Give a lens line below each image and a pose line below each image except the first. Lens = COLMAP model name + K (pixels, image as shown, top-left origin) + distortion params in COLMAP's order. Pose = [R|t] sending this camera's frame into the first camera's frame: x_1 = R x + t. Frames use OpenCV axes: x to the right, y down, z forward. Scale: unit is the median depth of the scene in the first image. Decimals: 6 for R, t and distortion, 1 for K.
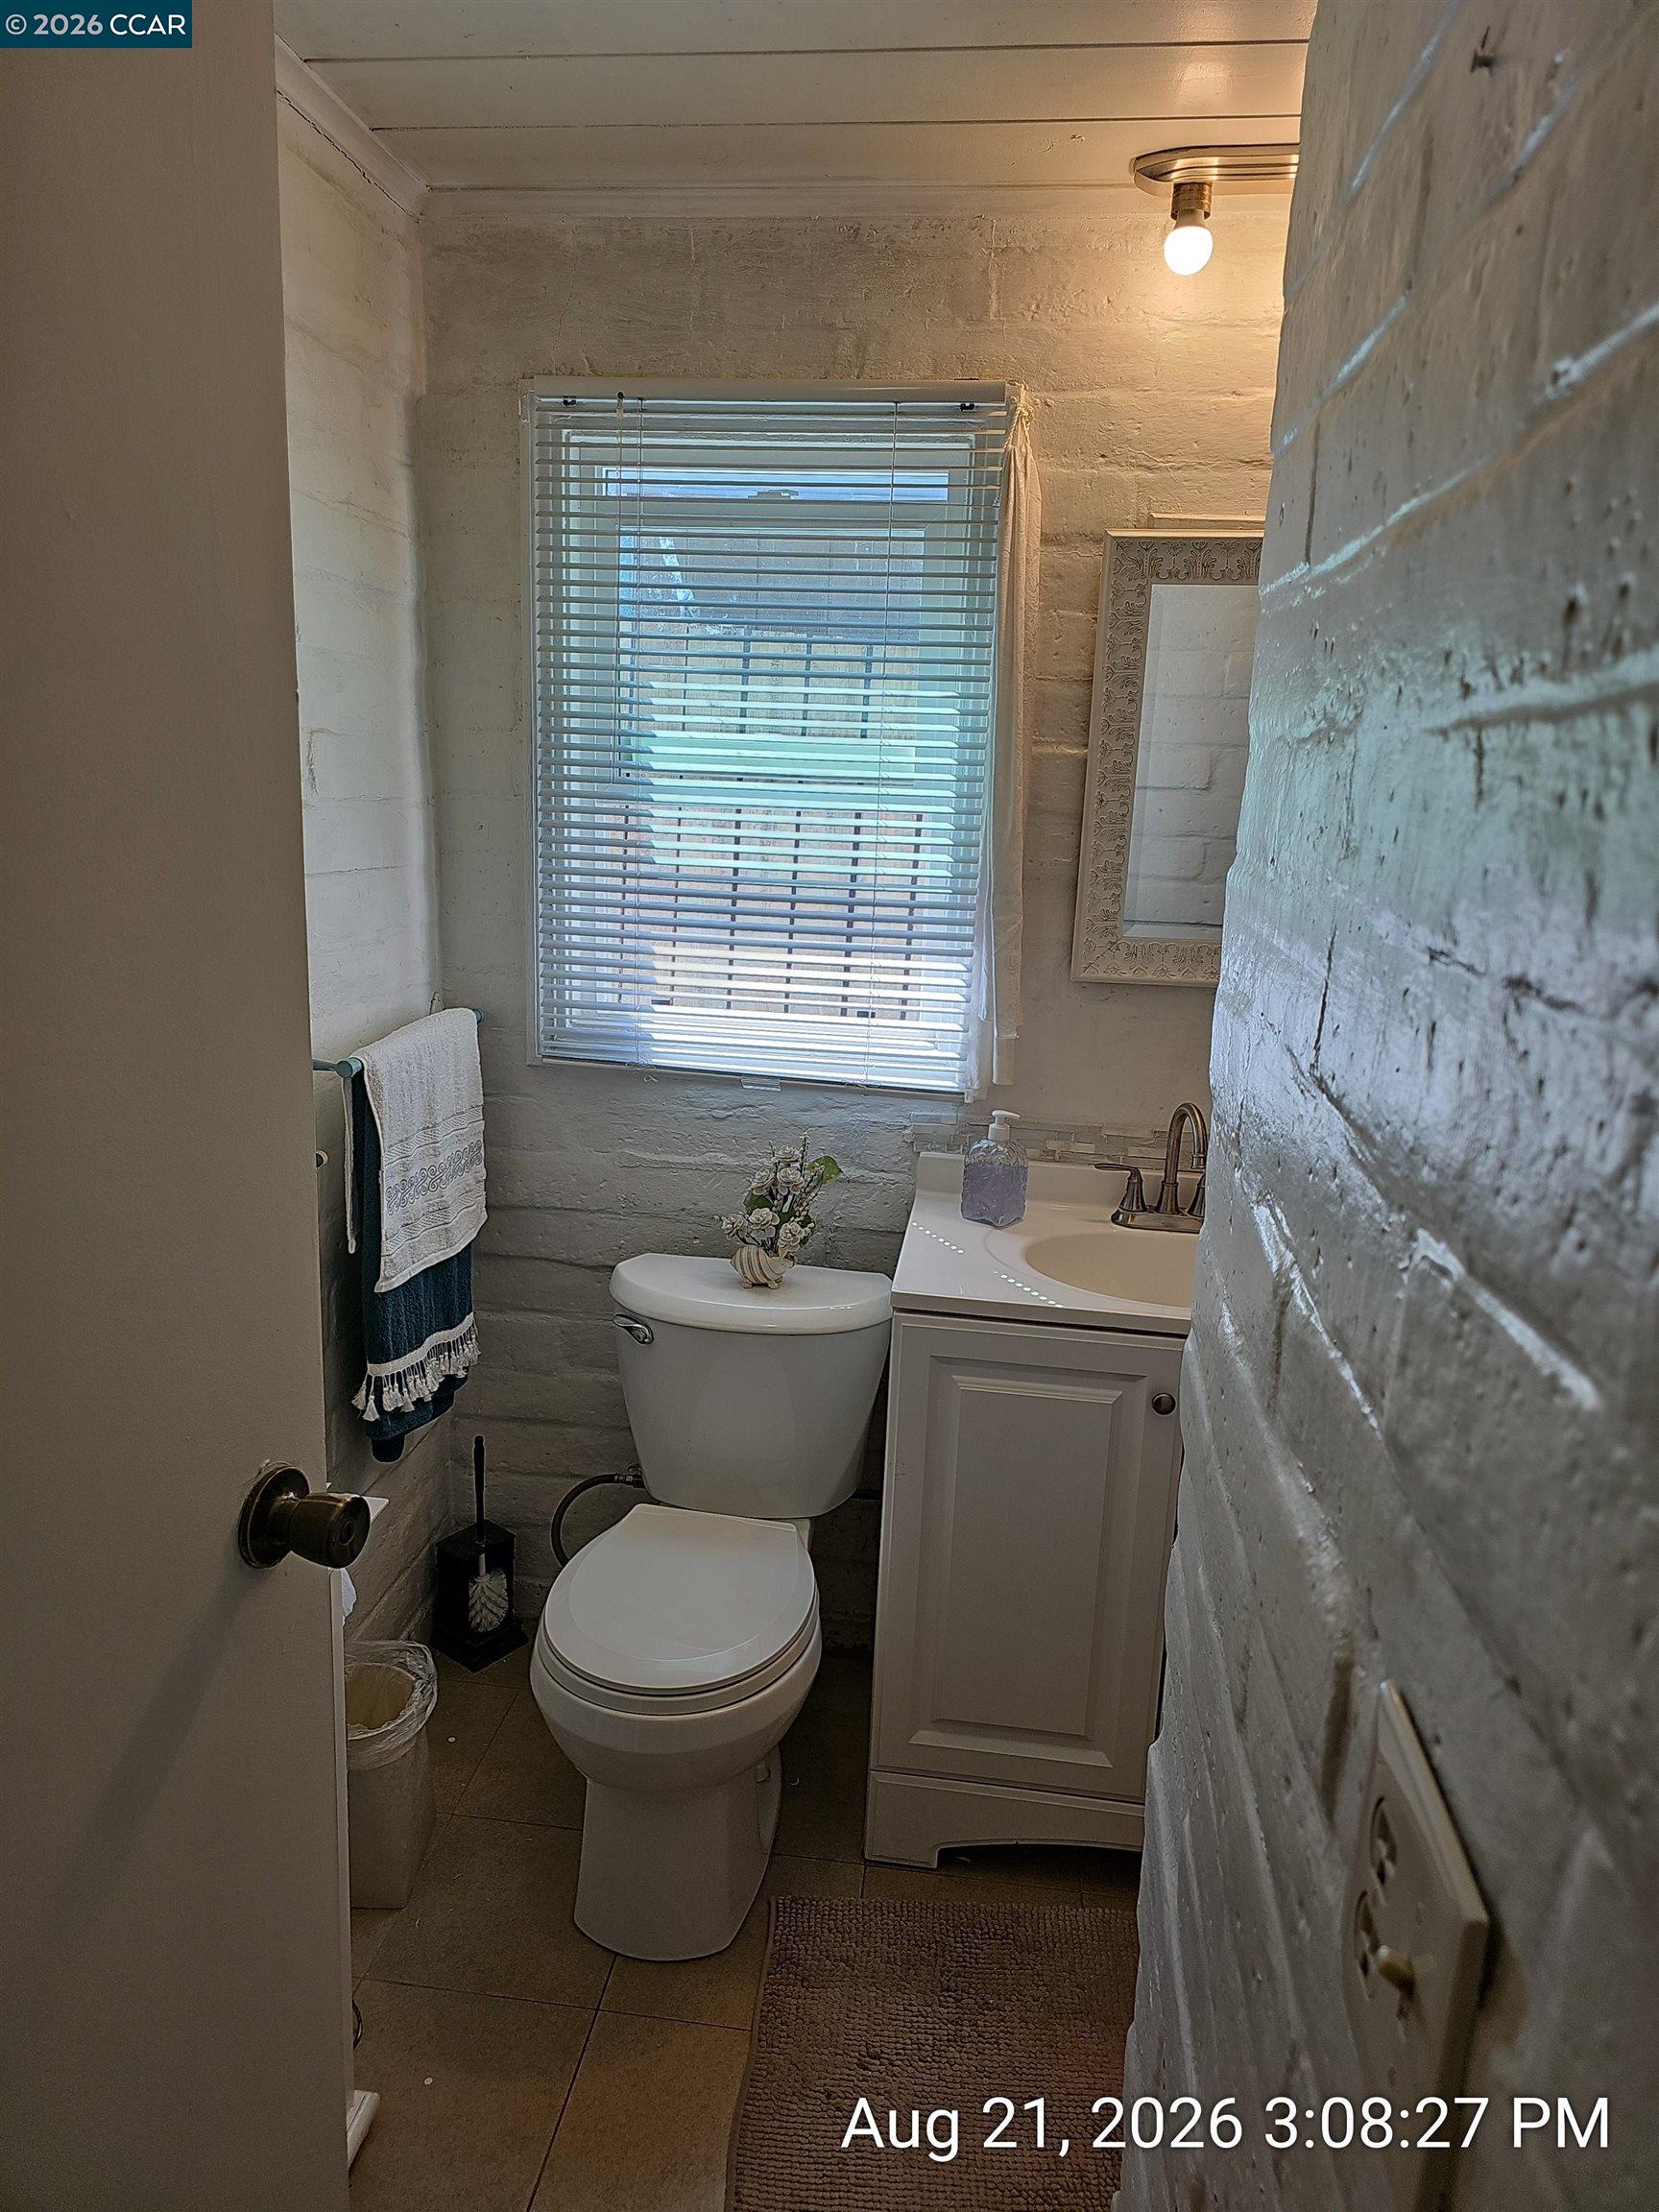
lens RADIAL K [[1491.0, 0, 829.5], [0, 1491.0, 1106.0], [0, 0, 1]] dist [0.045365, -0.069390]
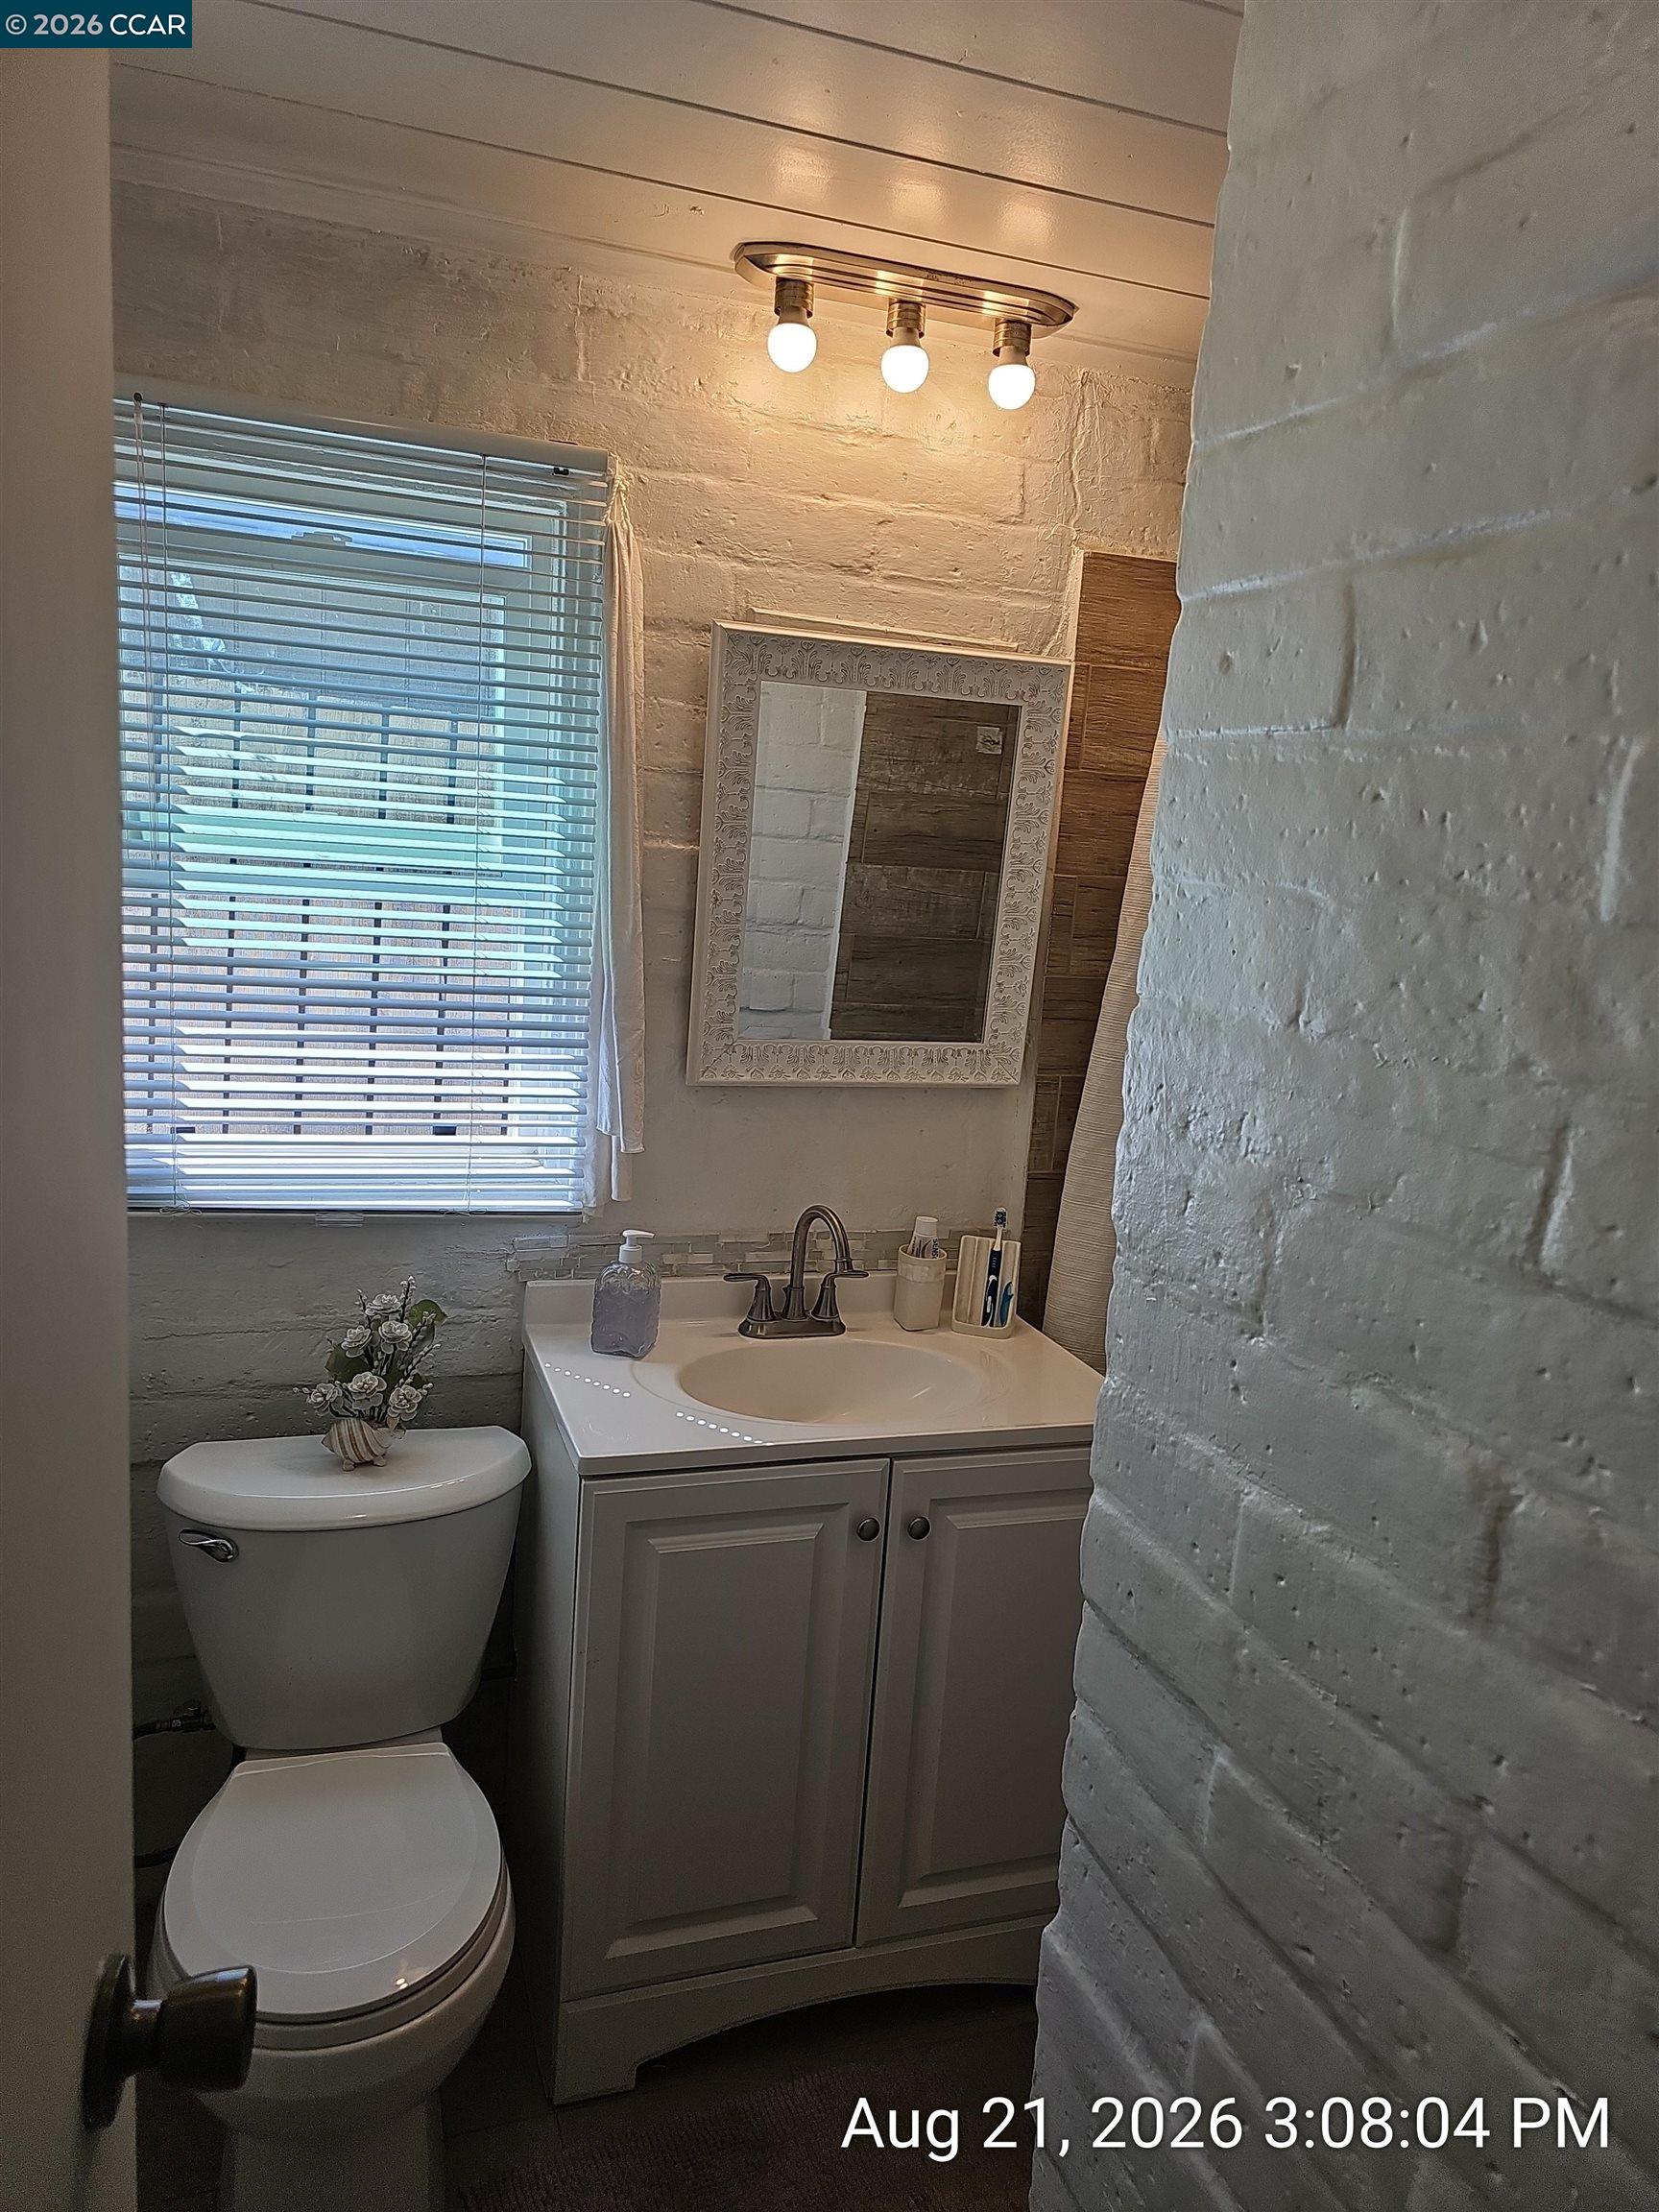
lens RADIAL K [[1457.1, 0, 829.5], [0, 1457.1, 1106.0], [0, 0, 1]] dist [0.040744, -0.058680]
pose [[0.887166, -0.058404, 0.457740, -0.189659], [0.071722, 0.997355, -0.011754, -0.055874], [-0.455843, 0.043258, 0.889008, 0.142870]]
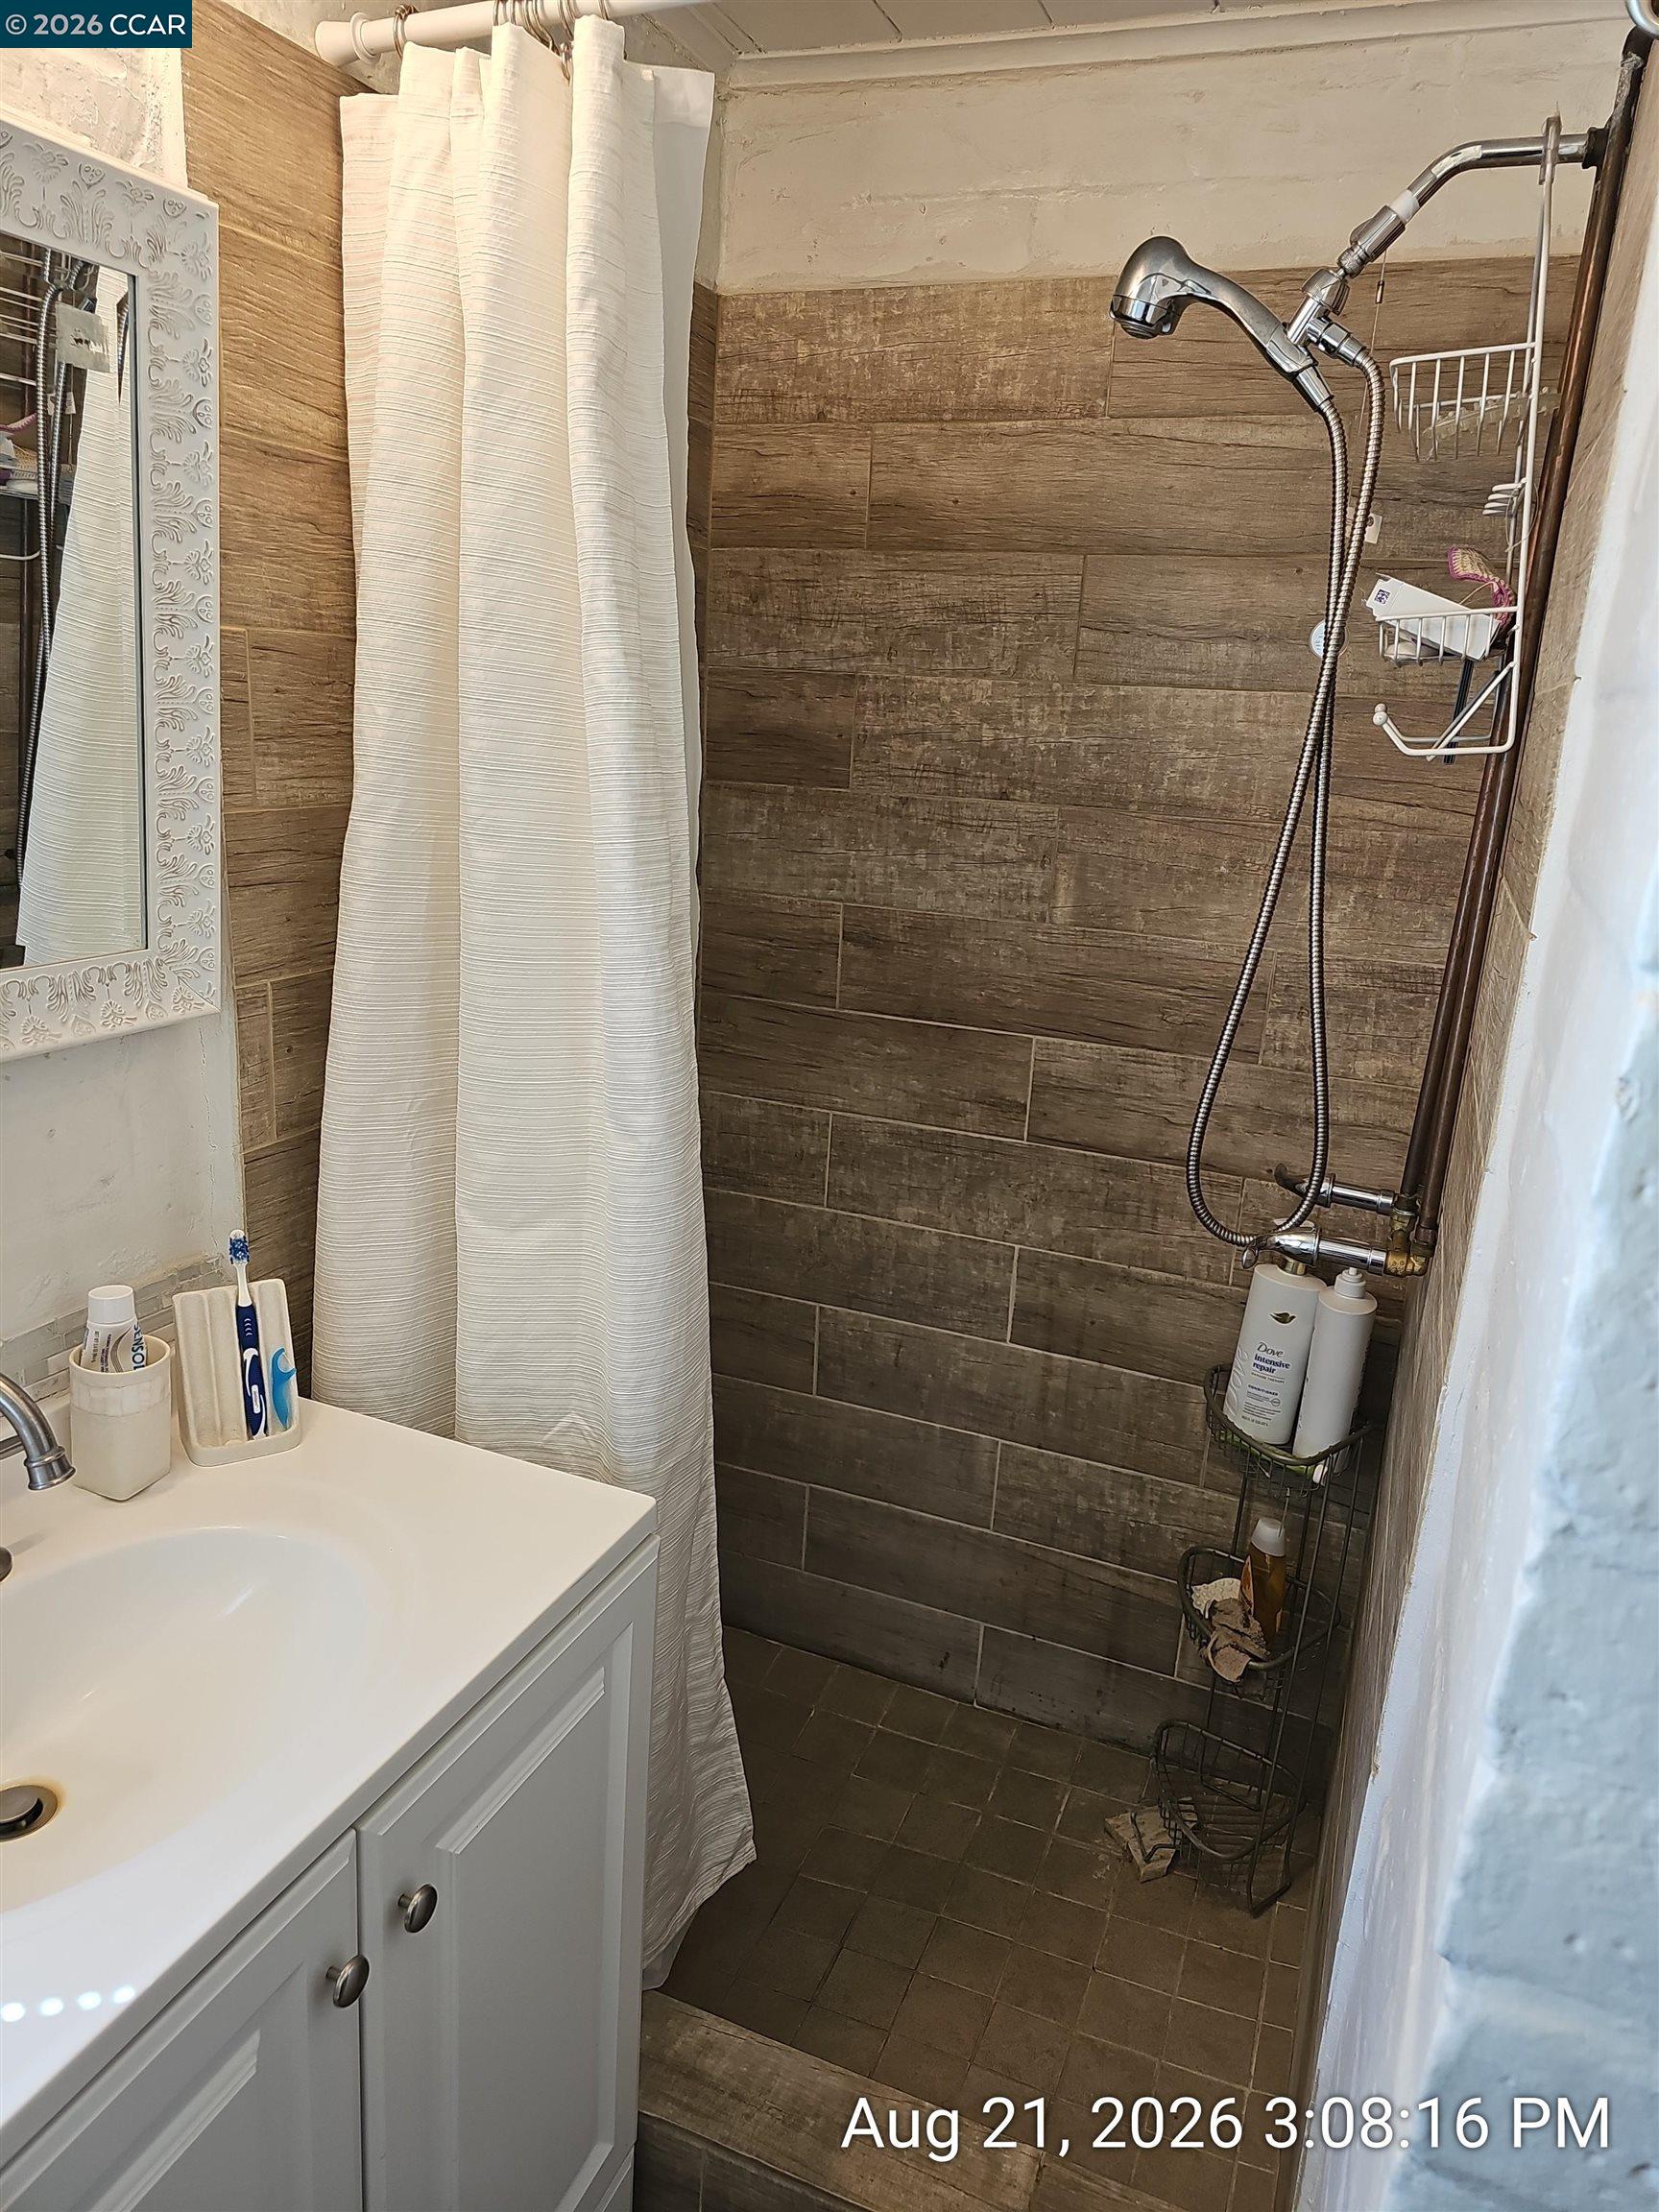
lens RADIAL K [[1471.9, 0, 829.5], [0, 1471.9, 1106.0], [0, 0, 1]] dist [0.002171, 0.004920]
pose [[0.250711, -0.279529, 0.926827, -0.084888], [0.156838, 0.956484, 0.246048, -0.149756], [-0.955273, 0.083675, 0.283642, 0.633079]]
